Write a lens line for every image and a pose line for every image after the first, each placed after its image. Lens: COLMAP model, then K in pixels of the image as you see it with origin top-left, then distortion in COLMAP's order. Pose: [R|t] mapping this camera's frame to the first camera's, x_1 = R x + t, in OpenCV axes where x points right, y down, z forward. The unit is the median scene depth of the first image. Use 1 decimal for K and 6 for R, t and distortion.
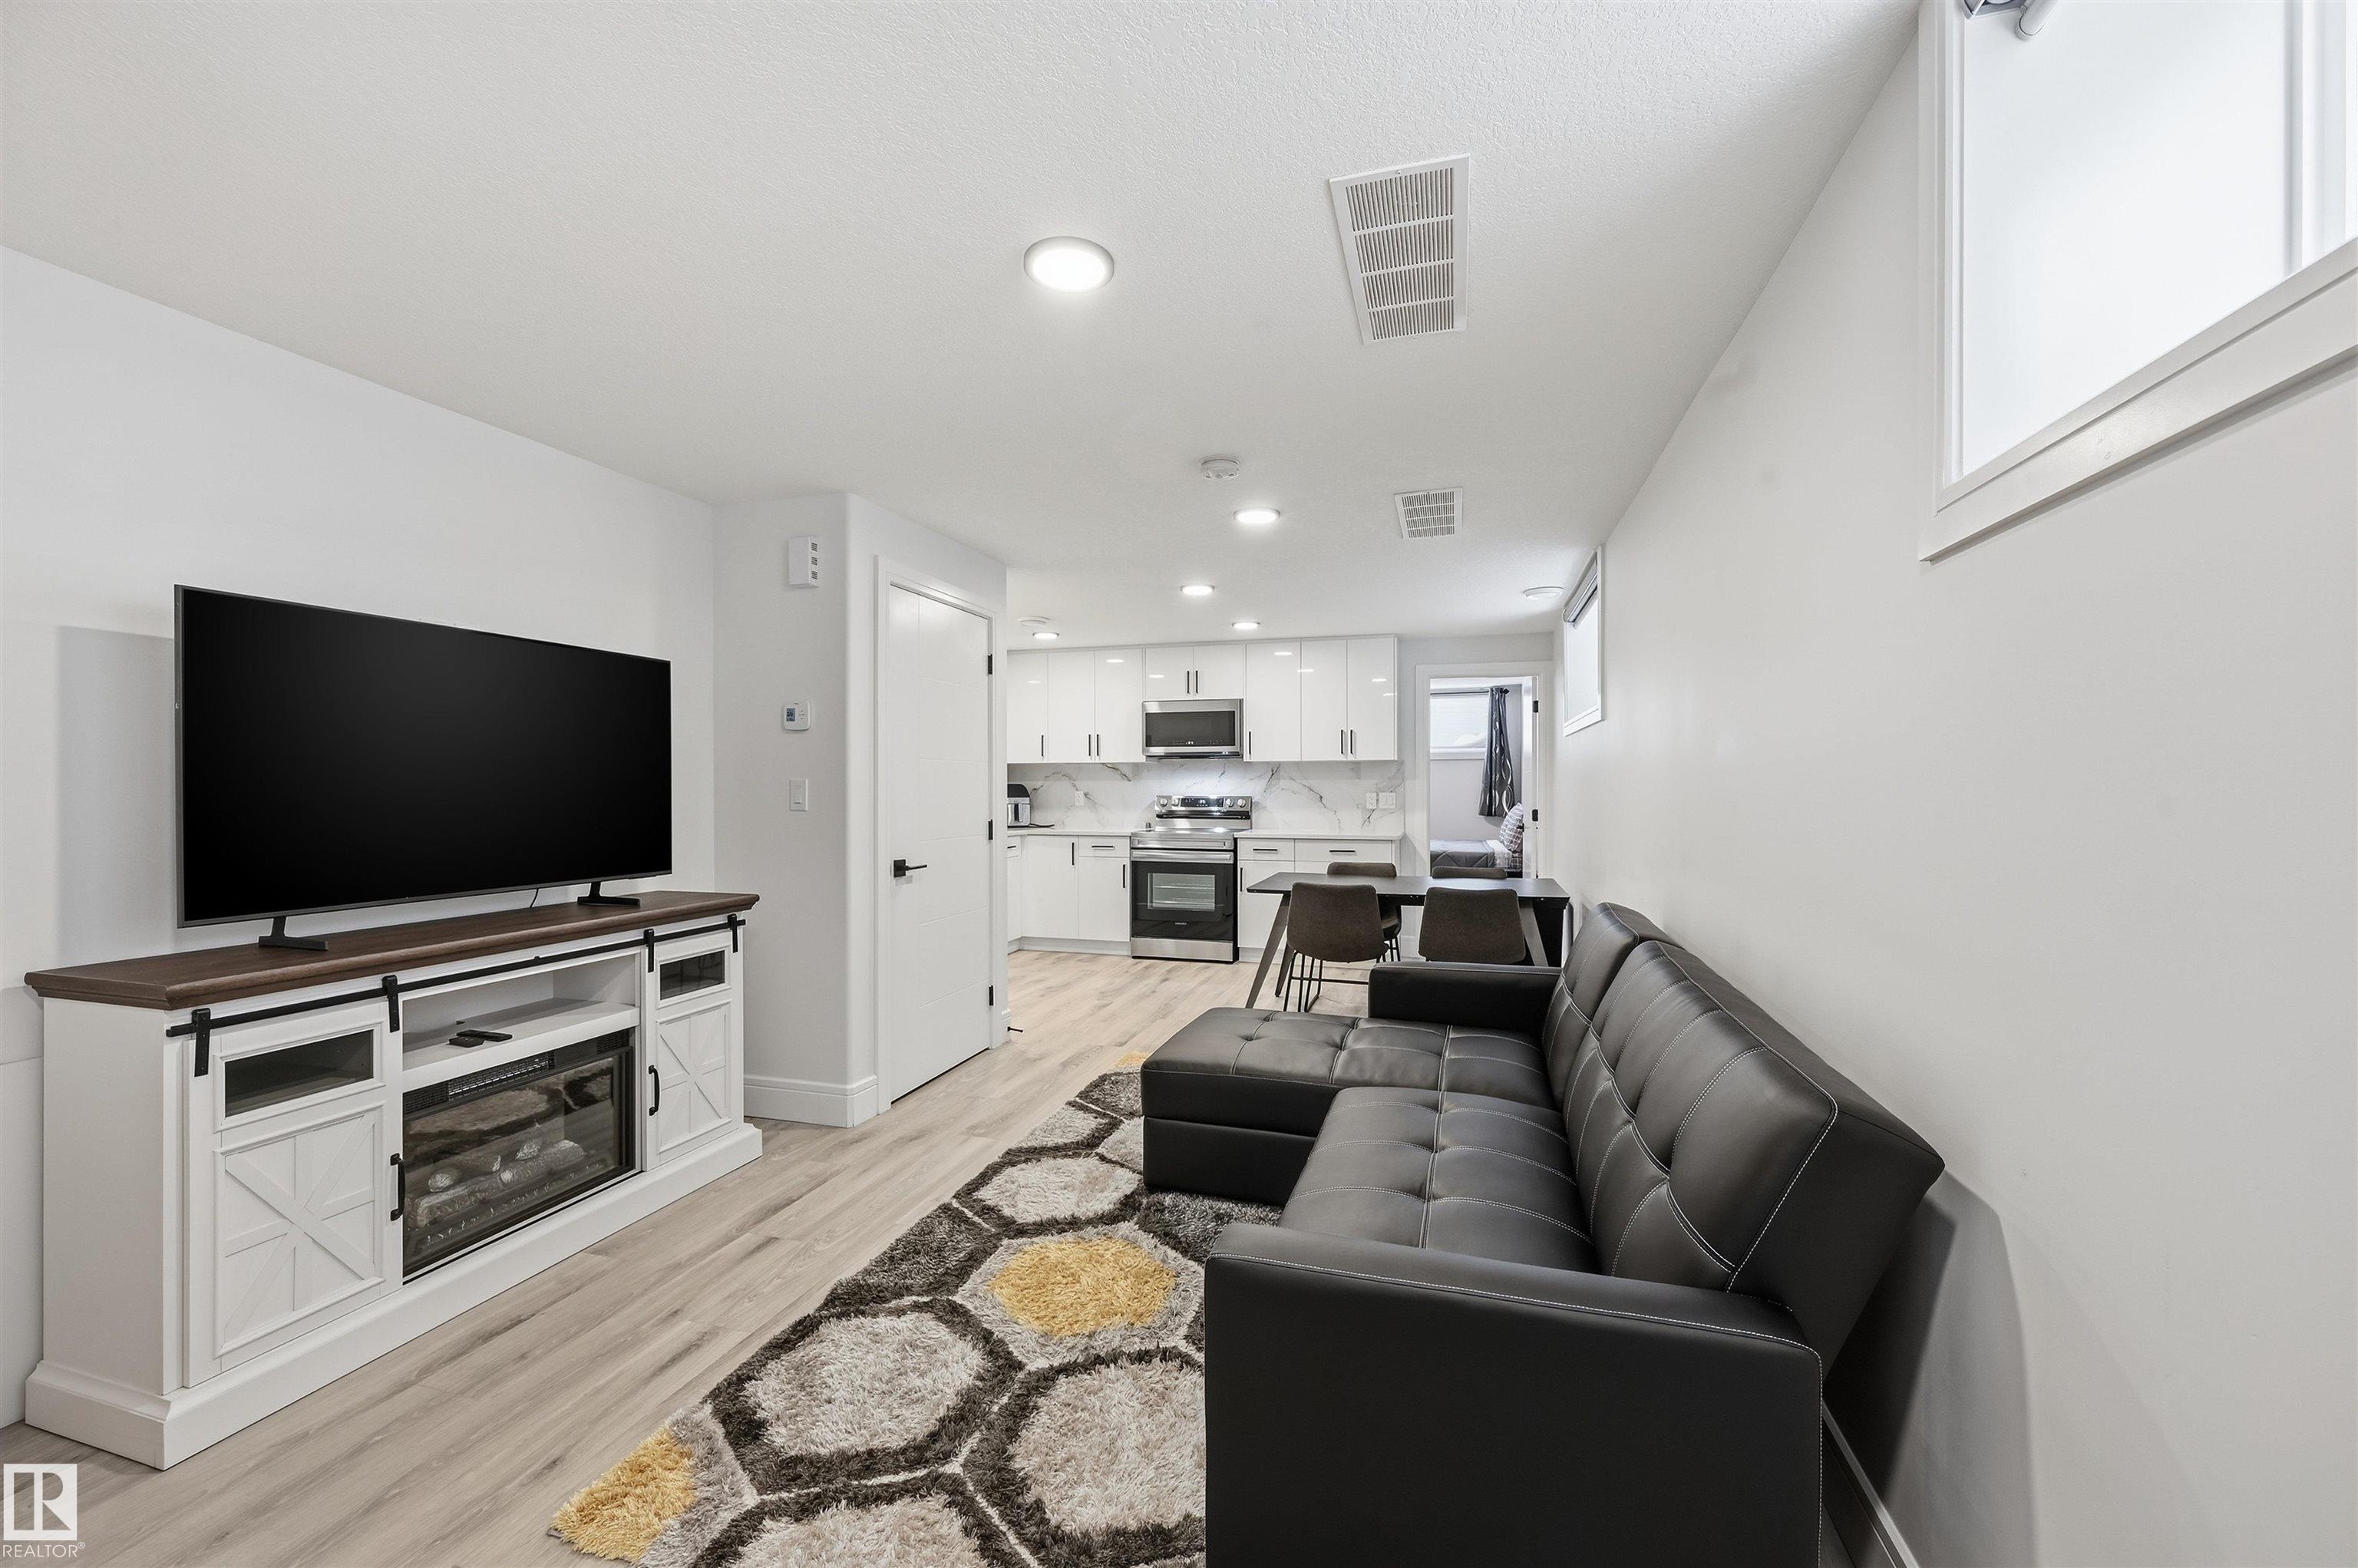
lens RADIAL K [[946.2, 0, 1173.9], [0, 946.2, 787.7], [0, 0, 1]] dist [0.000774, -0.000084]
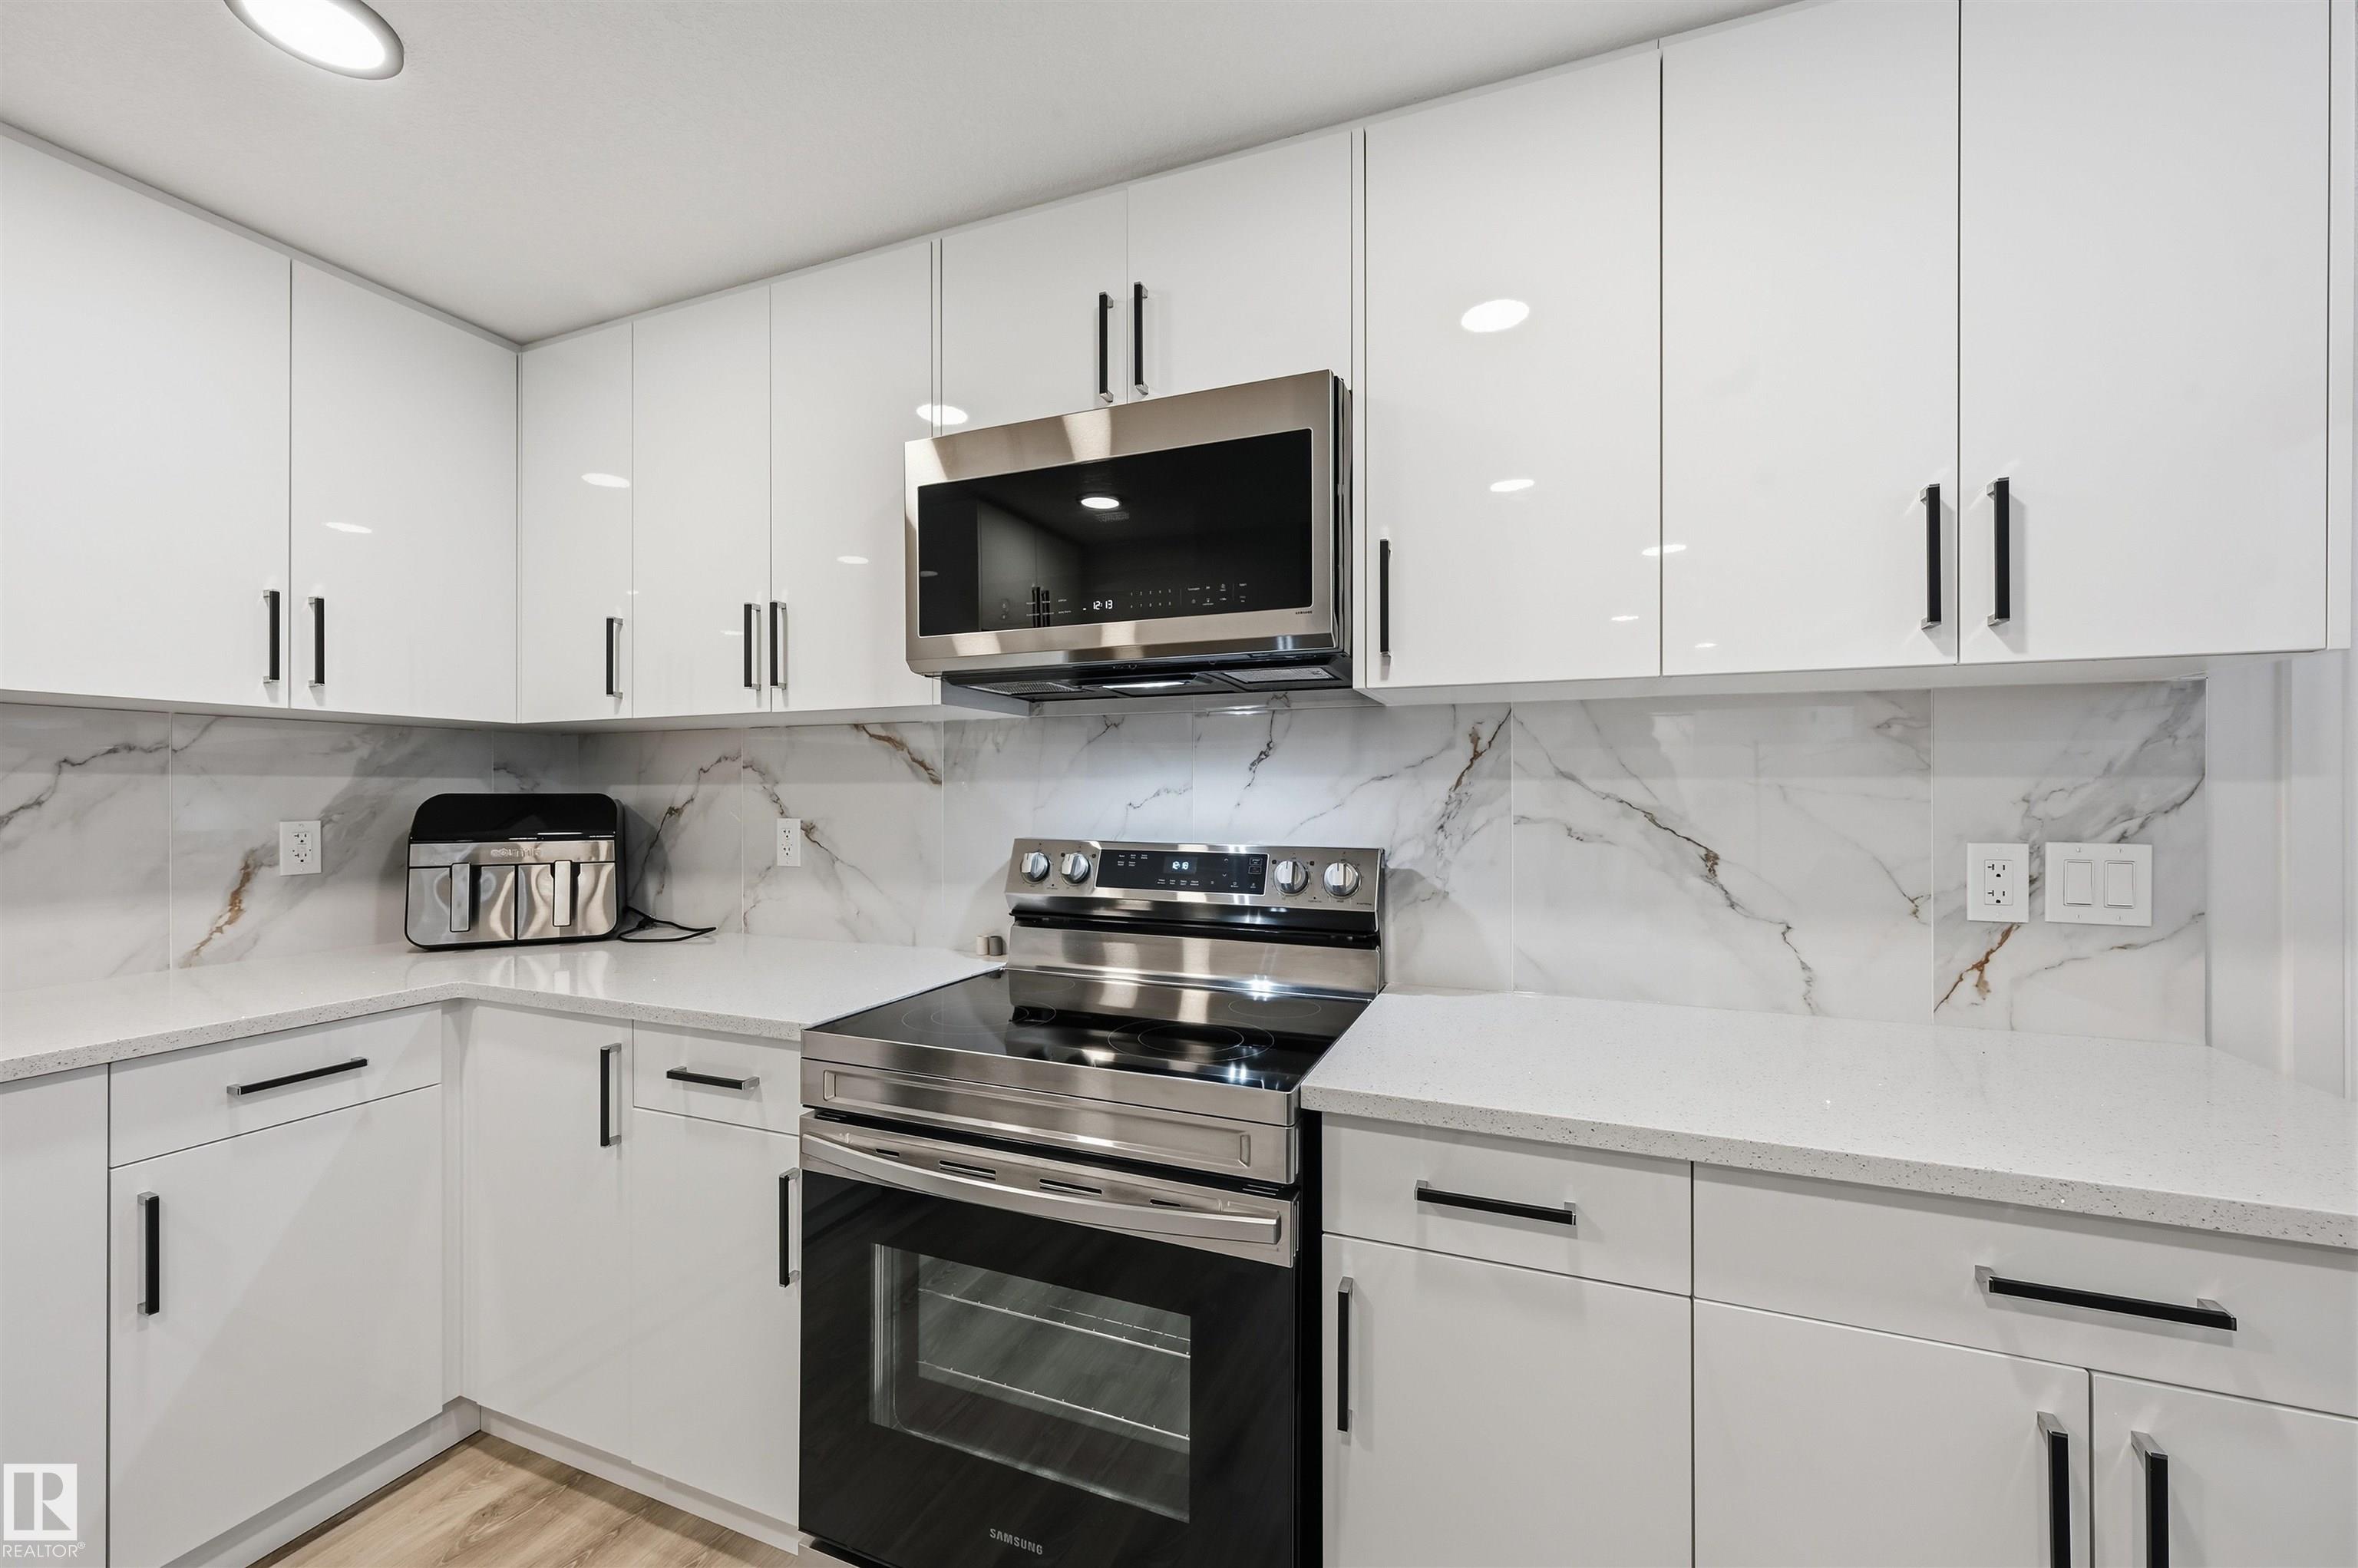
lens RADIAL K [[940.4, 0, 1188.1], [0, 940.4, 787.3], [0, 0, 1]] dist [0.000892, 0.000093]
pose [[0.996374, 0.000352, -0.085078, 0.053443], [-0.000889, 0.999980, -0.006276, -0.004629], [0.085074, 0.006329, 0.996355, 0.766220]]
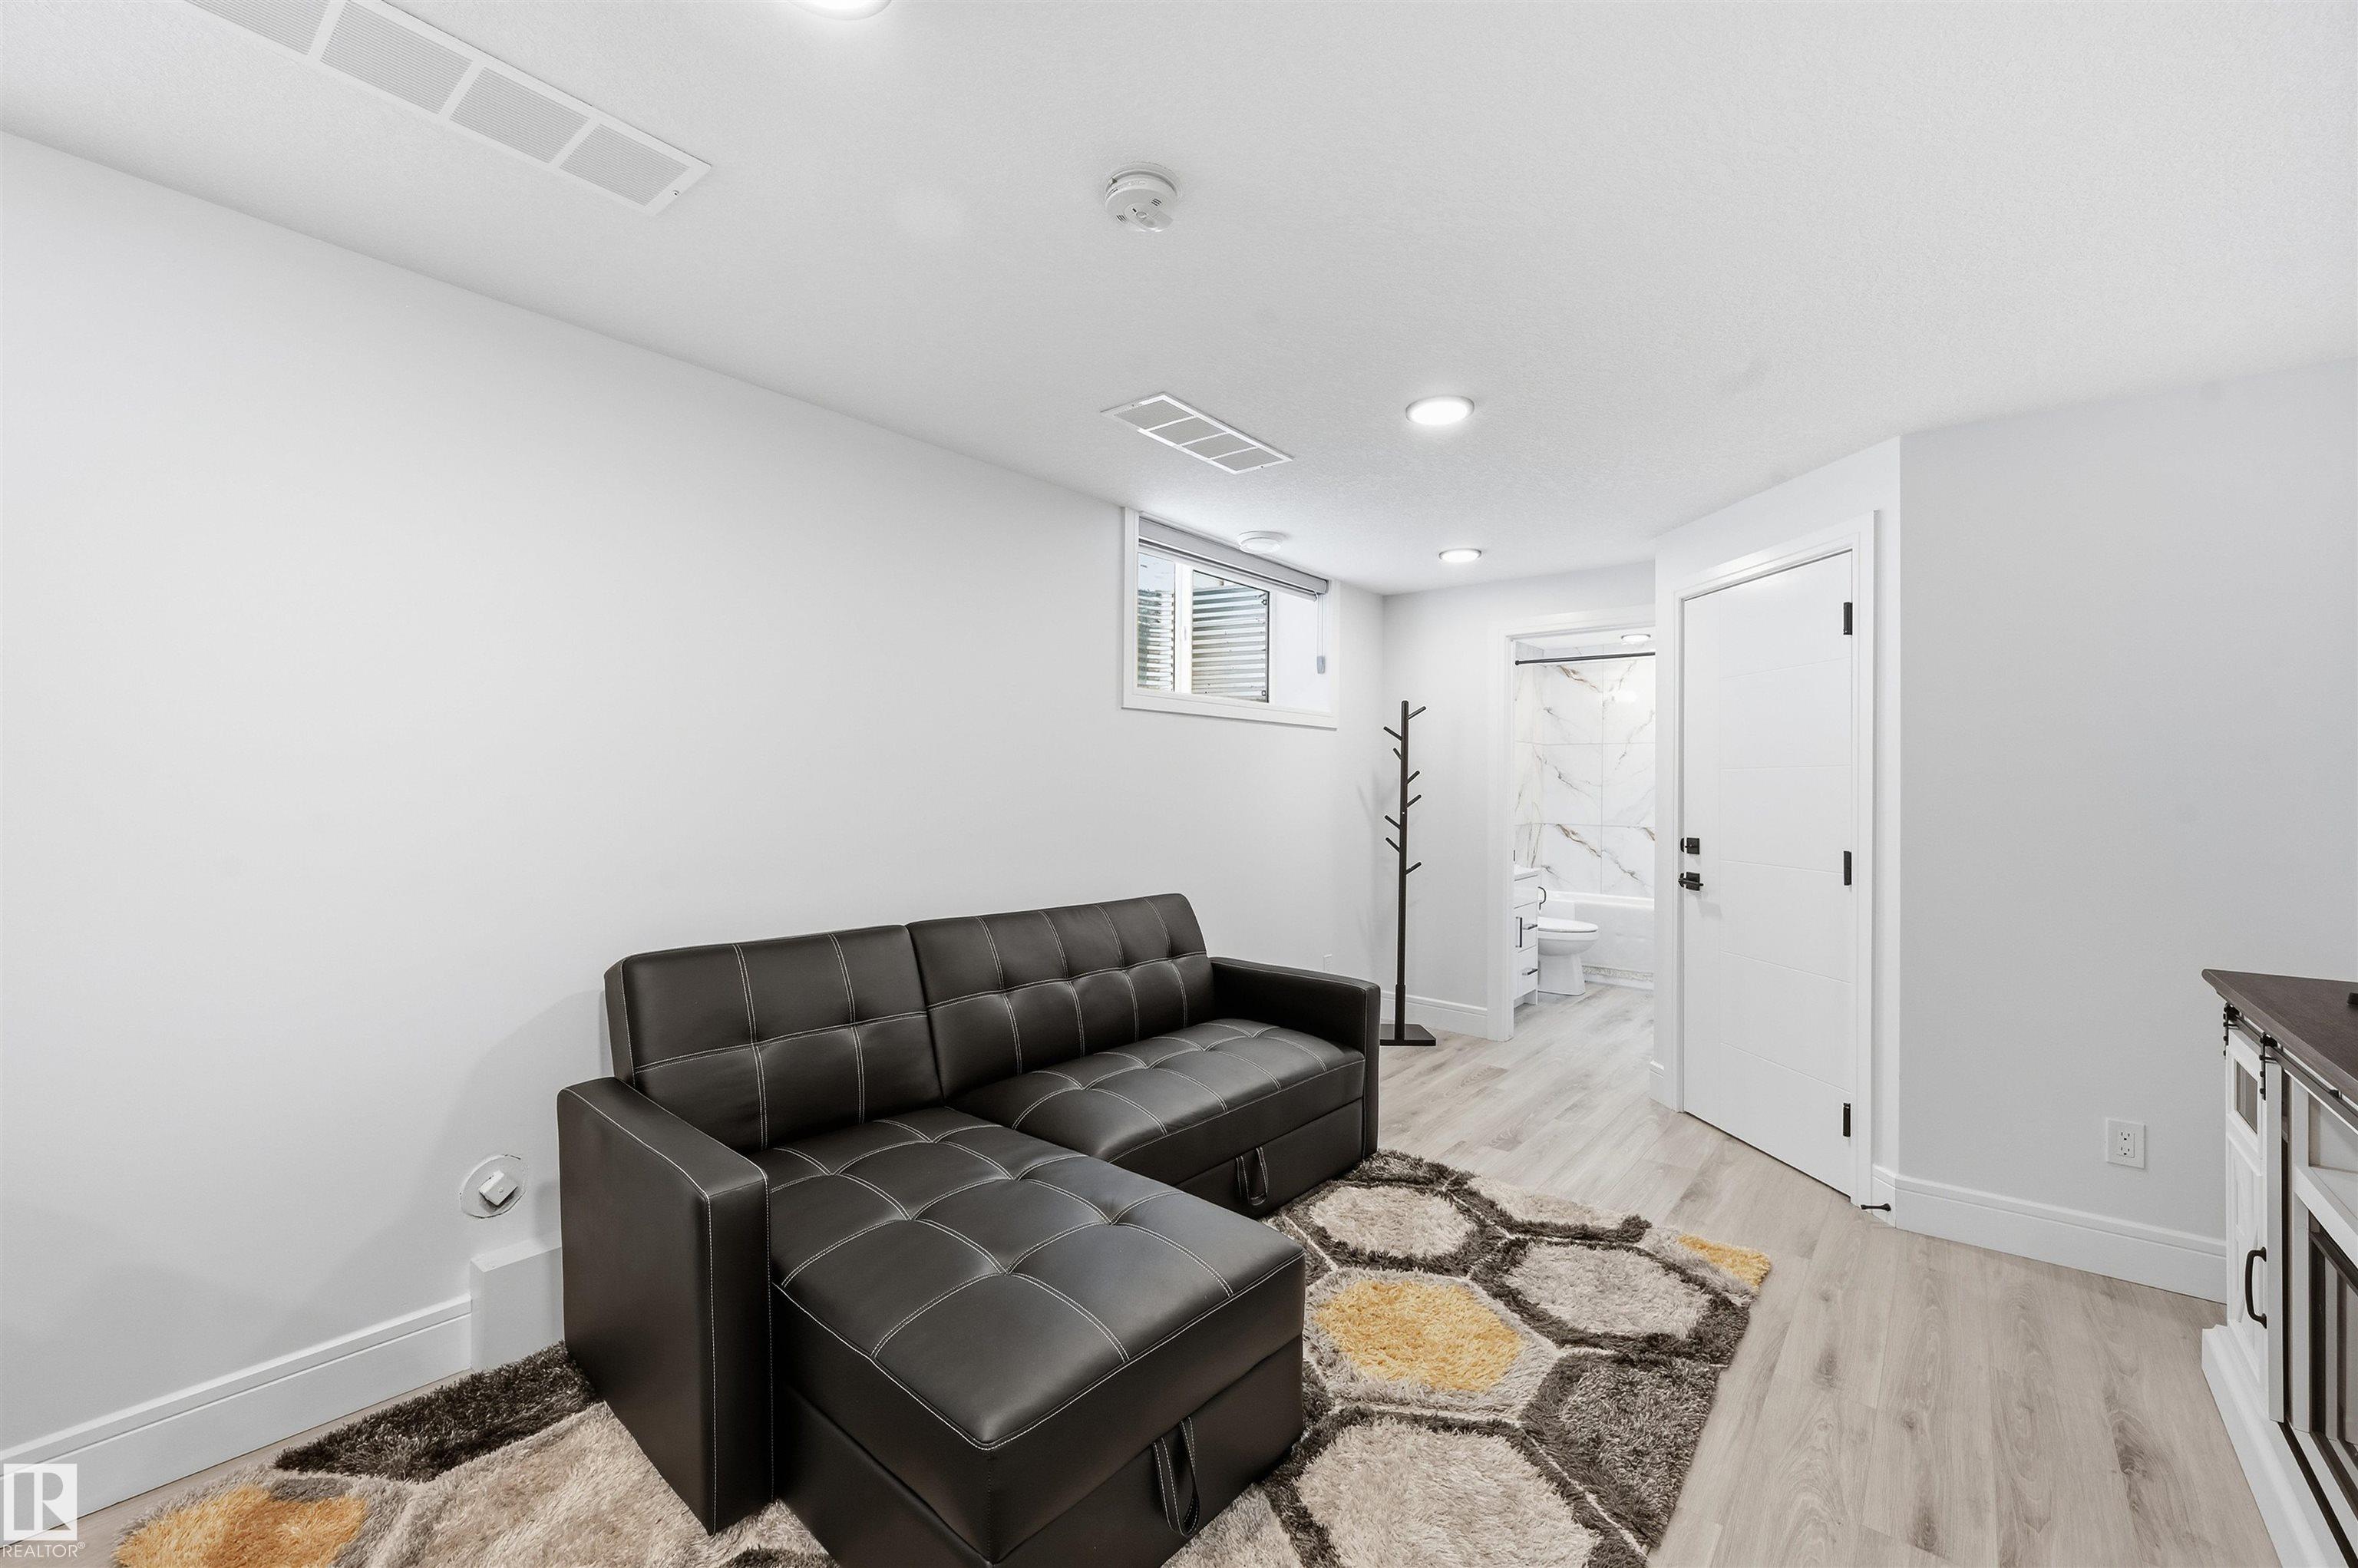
lens RADIAL K [[946.2, 0, 1173.9], [0, 946.2, 787.7], [0, 0, 1]] dist [0.000774, -0.000084]
pose [[-0.924633, -0.005301, 0.380822, -1.128445], [-0.005322, 0.999985, 0.000998, -0.060252], [-0.380822, -0.001104, -0.924648, 9.612413]]
